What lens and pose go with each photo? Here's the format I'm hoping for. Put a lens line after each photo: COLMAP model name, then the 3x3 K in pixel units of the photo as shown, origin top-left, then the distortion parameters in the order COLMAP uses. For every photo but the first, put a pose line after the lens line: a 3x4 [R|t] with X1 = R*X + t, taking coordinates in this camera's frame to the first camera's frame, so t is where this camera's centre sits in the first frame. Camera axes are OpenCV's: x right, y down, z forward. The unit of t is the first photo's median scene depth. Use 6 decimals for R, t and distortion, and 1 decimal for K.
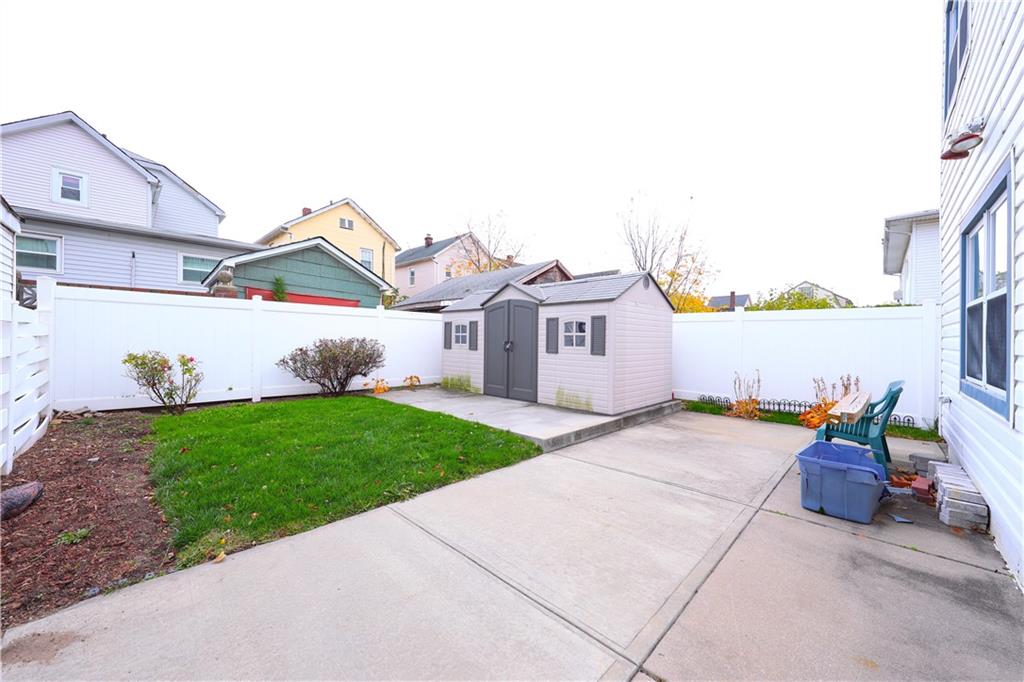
lens RADIAL K [[384.4, 0, 510.4], [0, 384.4, 339.8], [0, 0, 1]] dist [0.000156, 0.000011]
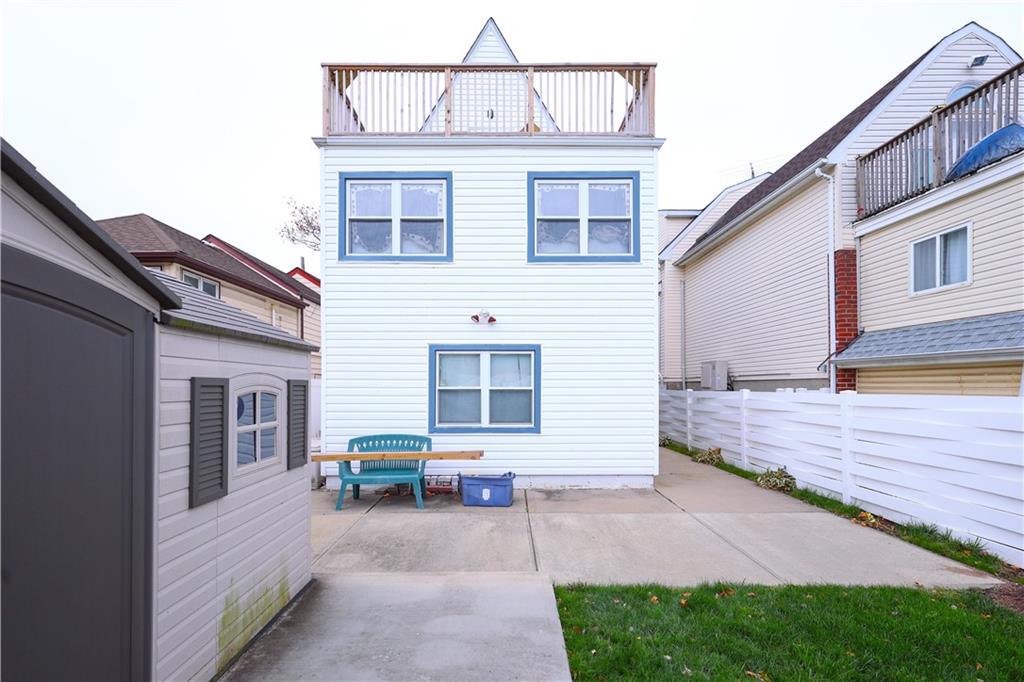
lens RADIAL K [[415.8, 0, 509.8], [0, 415.8, 383.2], [0, 0, 1]] dist [-0.000303, -0.000028]
pose [[-0.693263, 0.002828, 0.720679, -0.272514], [0.000677, 0.999994, -0.003273, -0.052426], [-0.720684, -0.001781, -0.693262, 1.053359]]
